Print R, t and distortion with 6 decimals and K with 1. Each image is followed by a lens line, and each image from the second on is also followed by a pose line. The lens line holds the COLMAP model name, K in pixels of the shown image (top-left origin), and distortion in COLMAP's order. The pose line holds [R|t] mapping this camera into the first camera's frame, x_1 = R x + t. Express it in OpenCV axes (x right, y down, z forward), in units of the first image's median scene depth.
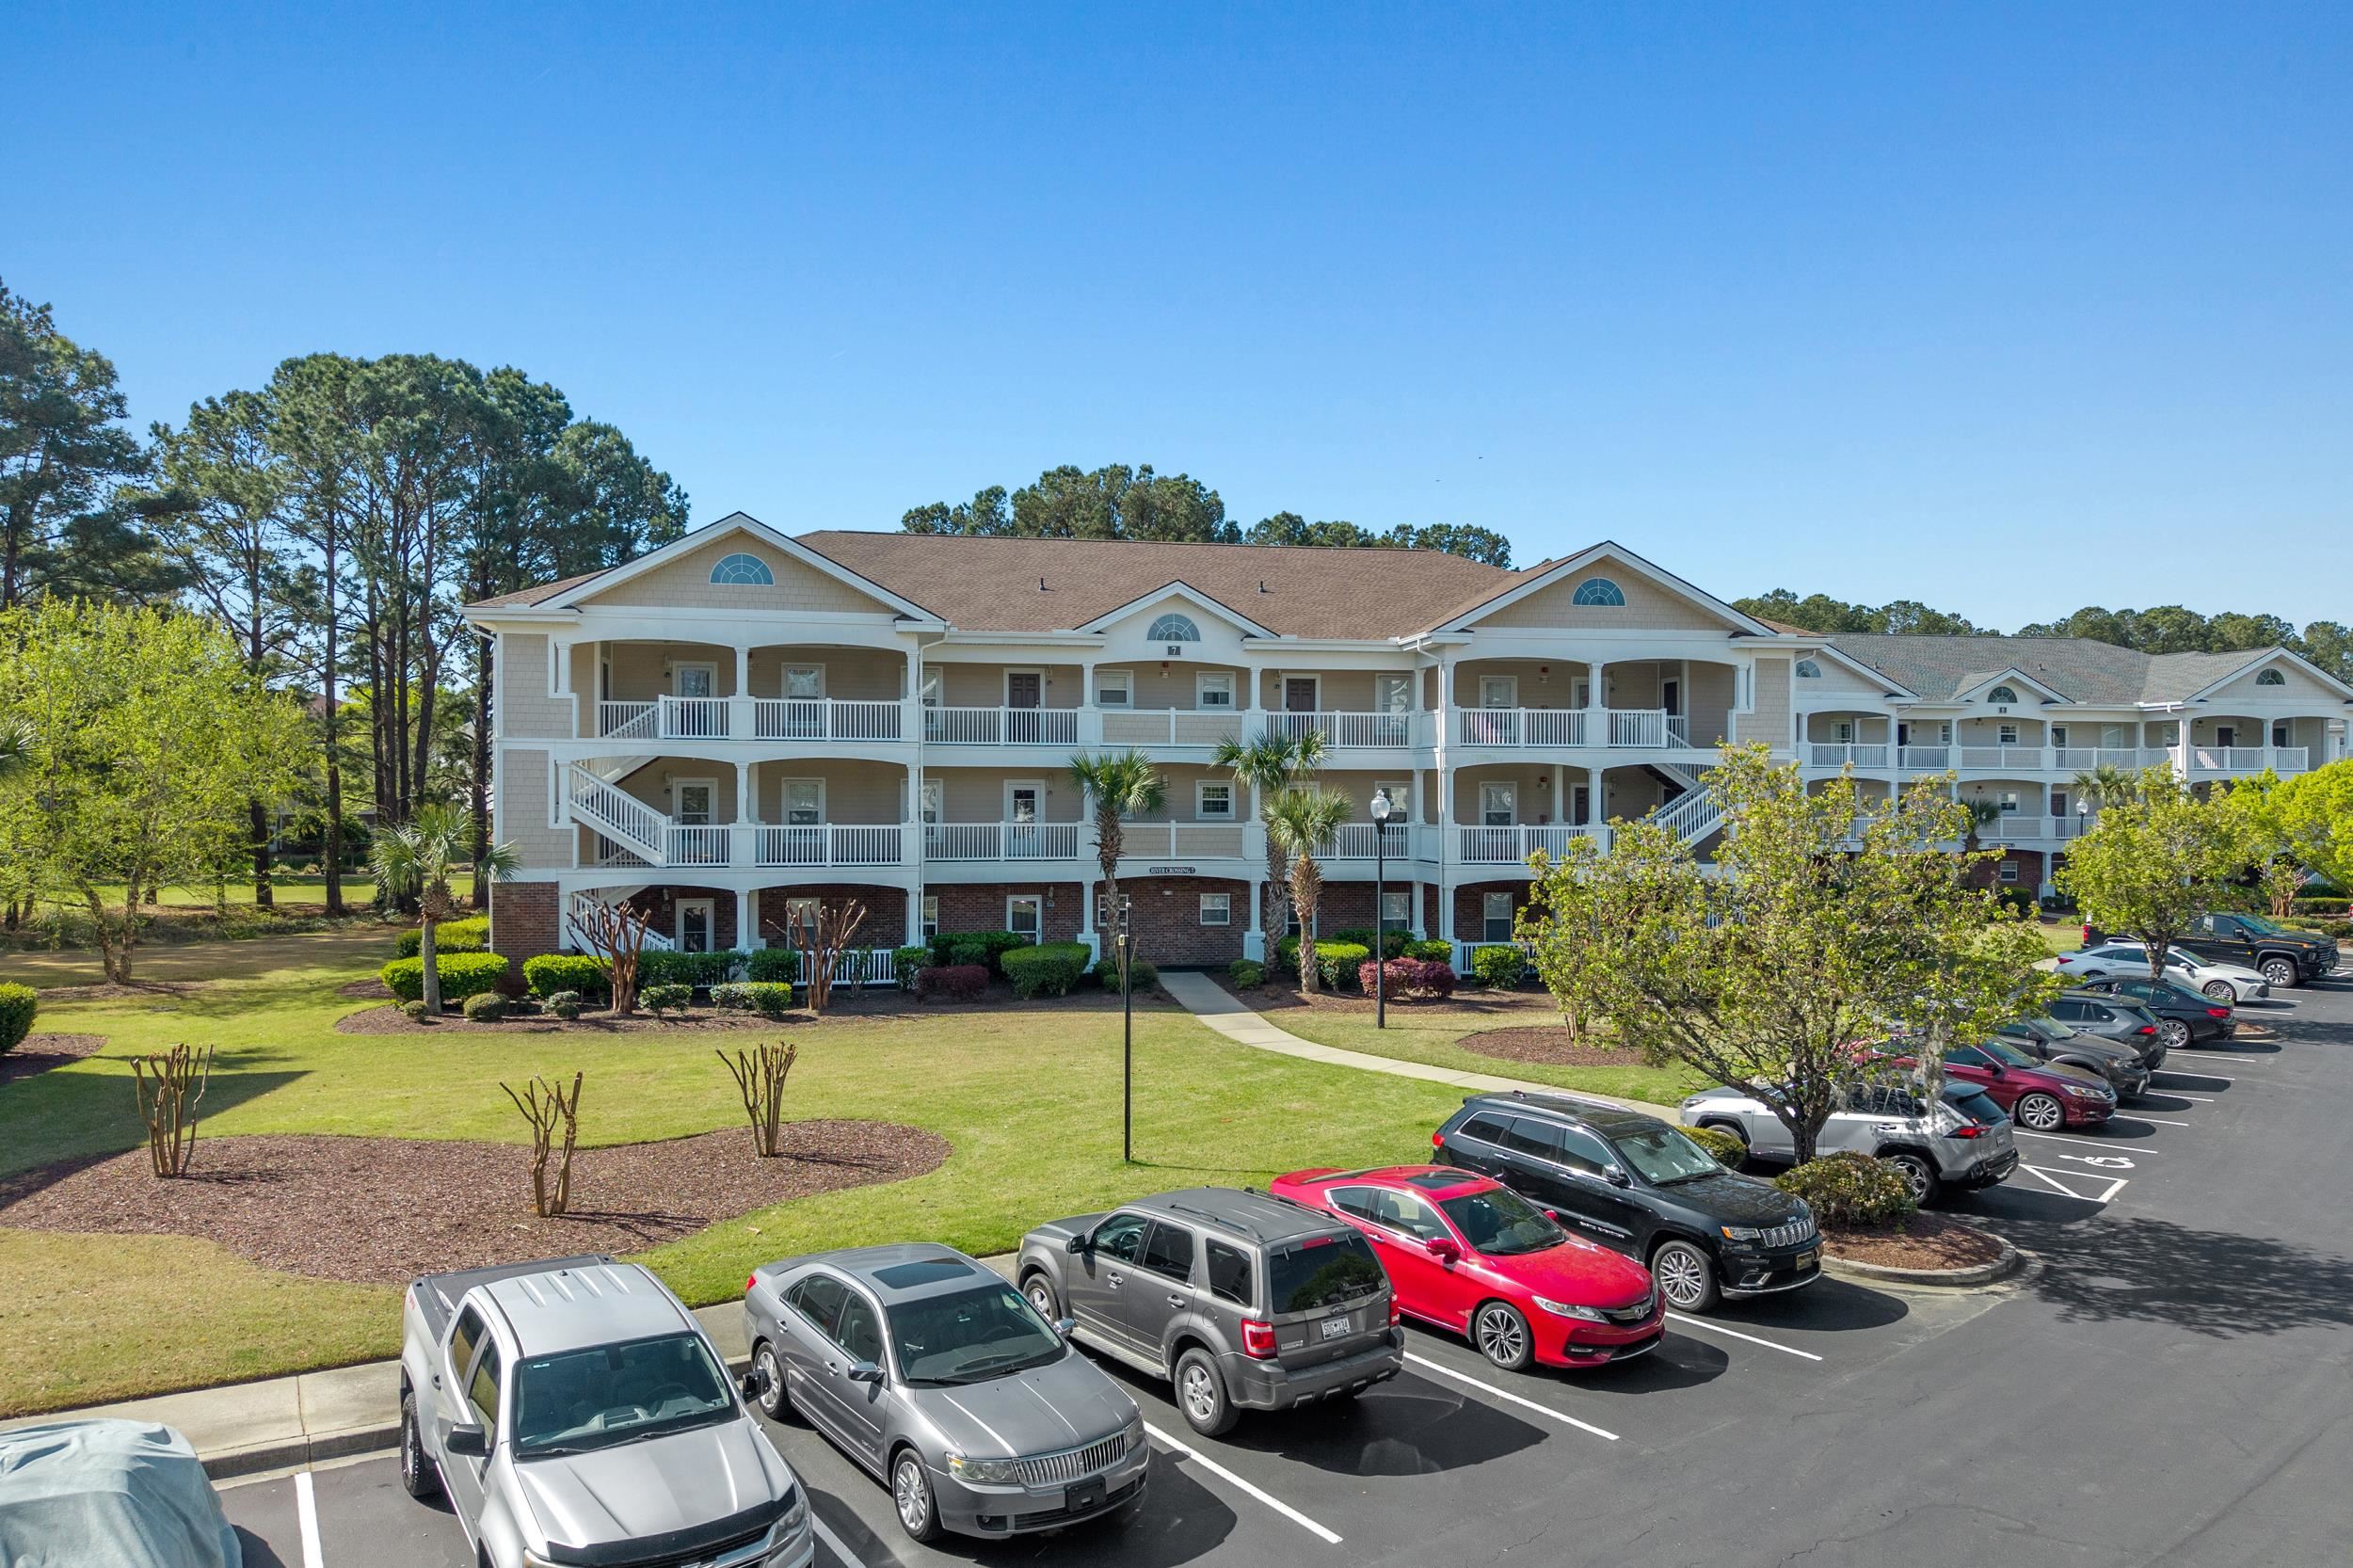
lens RADIAL K [[1614.9, 0, 1182.5], [0, 1614.9, 796.4], [0, 0, 1]] dist [0.001125, -0.002715]
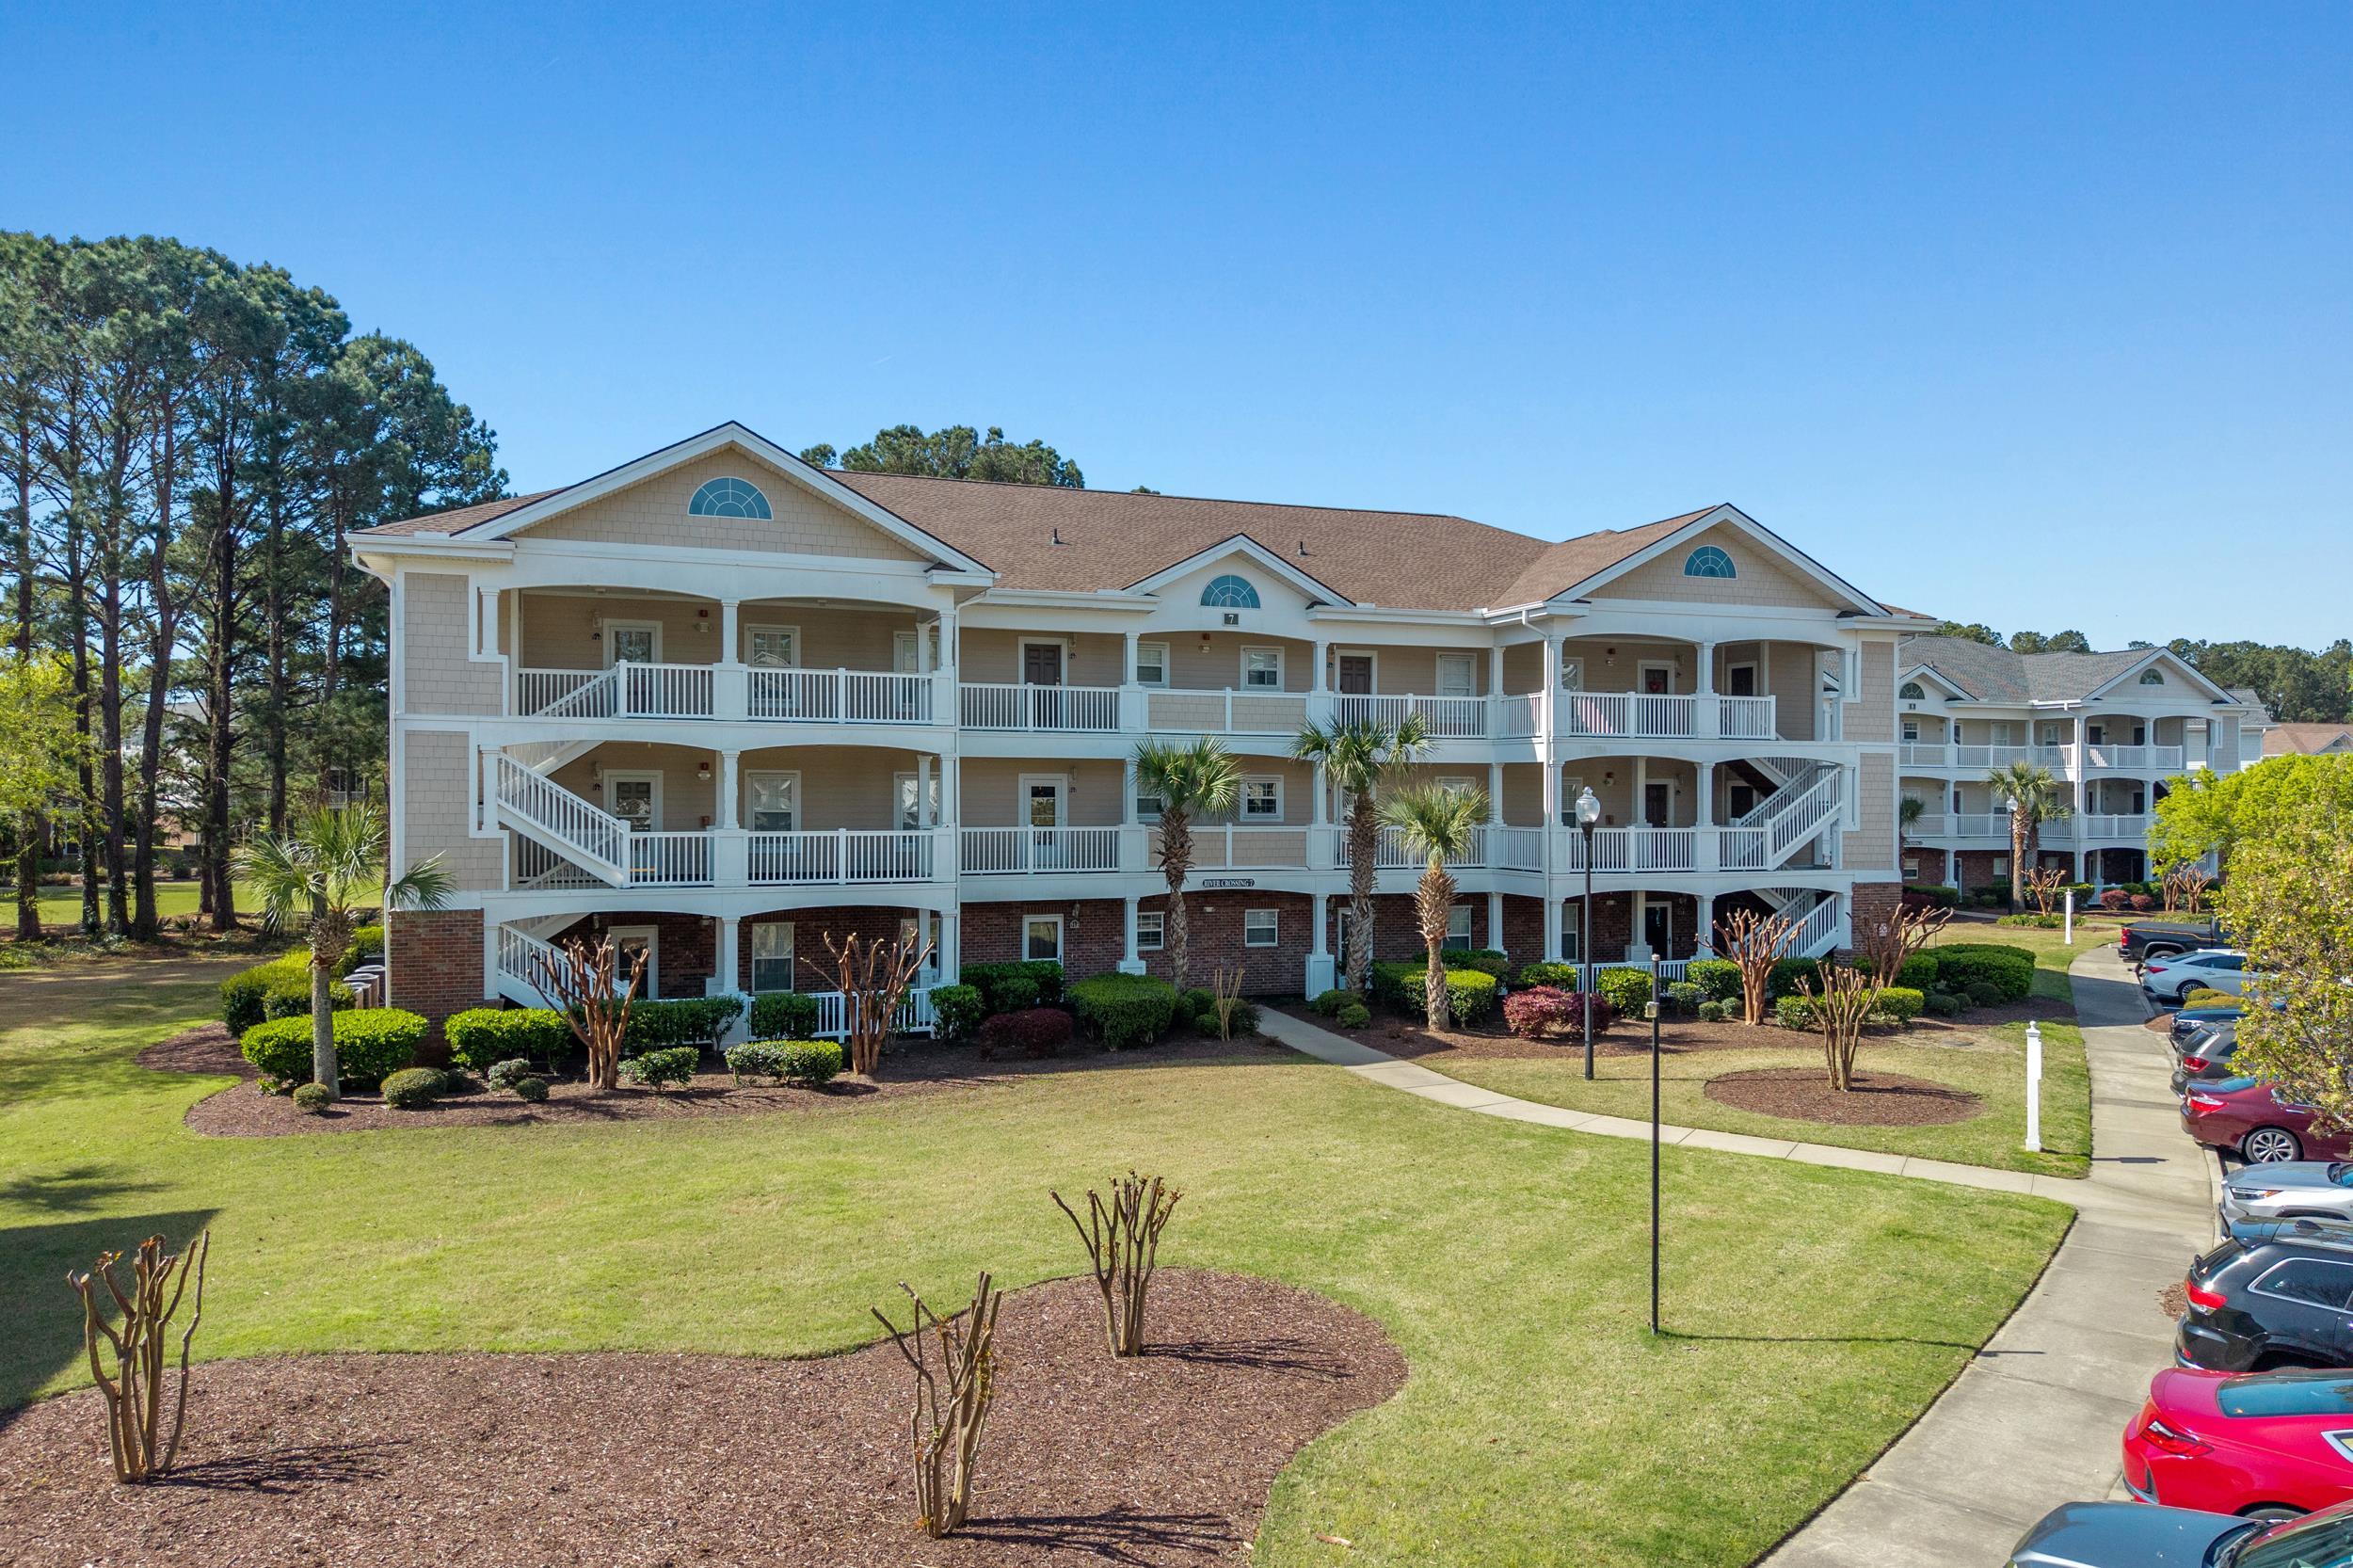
lens RADIAL K [[1614.9, 0, 1182.5], [0, 1614.9, 796.4], [0, 0, 1]] dist [0.001125, -0.002715]
pose [[0.982963, 0.000296, 0.183804, -0.184710], [-0.000720, 0.999997, 0.002239, -0.000757], [-0.183803, -0.002334, 0.982960, 0.189025]]
